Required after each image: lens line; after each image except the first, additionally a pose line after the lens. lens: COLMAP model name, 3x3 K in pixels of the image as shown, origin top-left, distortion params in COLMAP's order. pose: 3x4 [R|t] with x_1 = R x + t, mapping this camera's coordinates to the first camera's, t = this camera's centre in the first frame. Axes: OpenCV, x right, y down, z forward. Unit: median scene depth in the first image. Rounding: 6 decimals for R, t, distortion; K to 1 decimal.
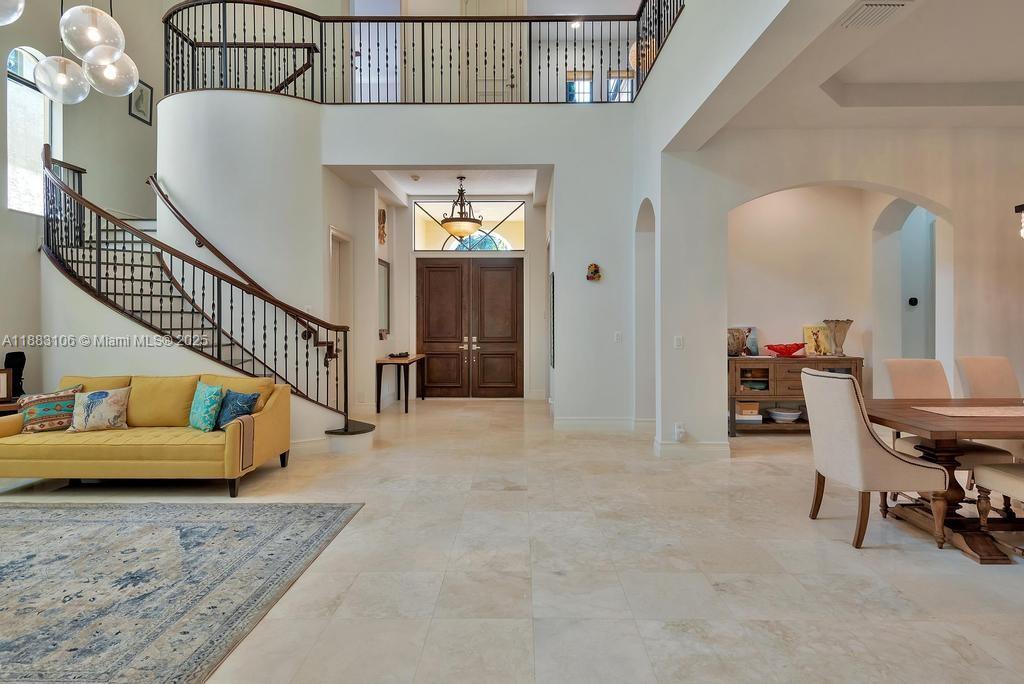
lens RADIAL K [[543.6, 0, 511.9], [0, 543.6, 313.7], [0, 0, 1]] dist [0.001091, -0.007731]
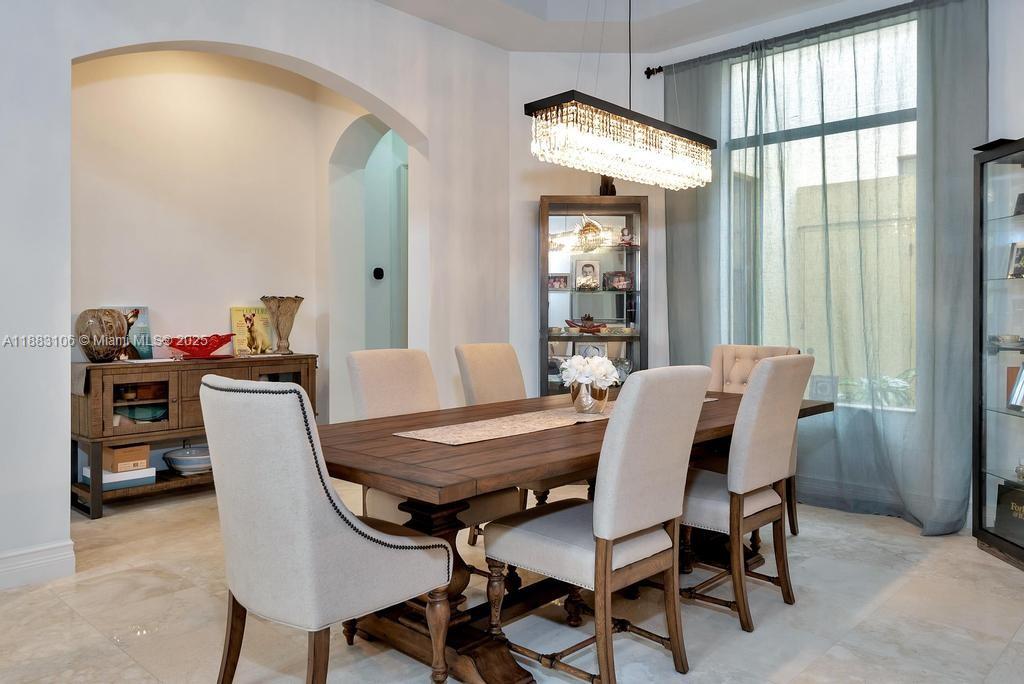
lens RADIAL K [[755.8, 0, 498.2], [0, 755.8, 325.2], [0, 0, 1]] dist [0.041546, 0.002256]
pose [[0.689314, -0.008621, 0.724411, 0.138542], [-0.009471, 0.999736, 0.020911, 0.024124], [-0.724401, -0.021275, 0.689051, 0.217089]]
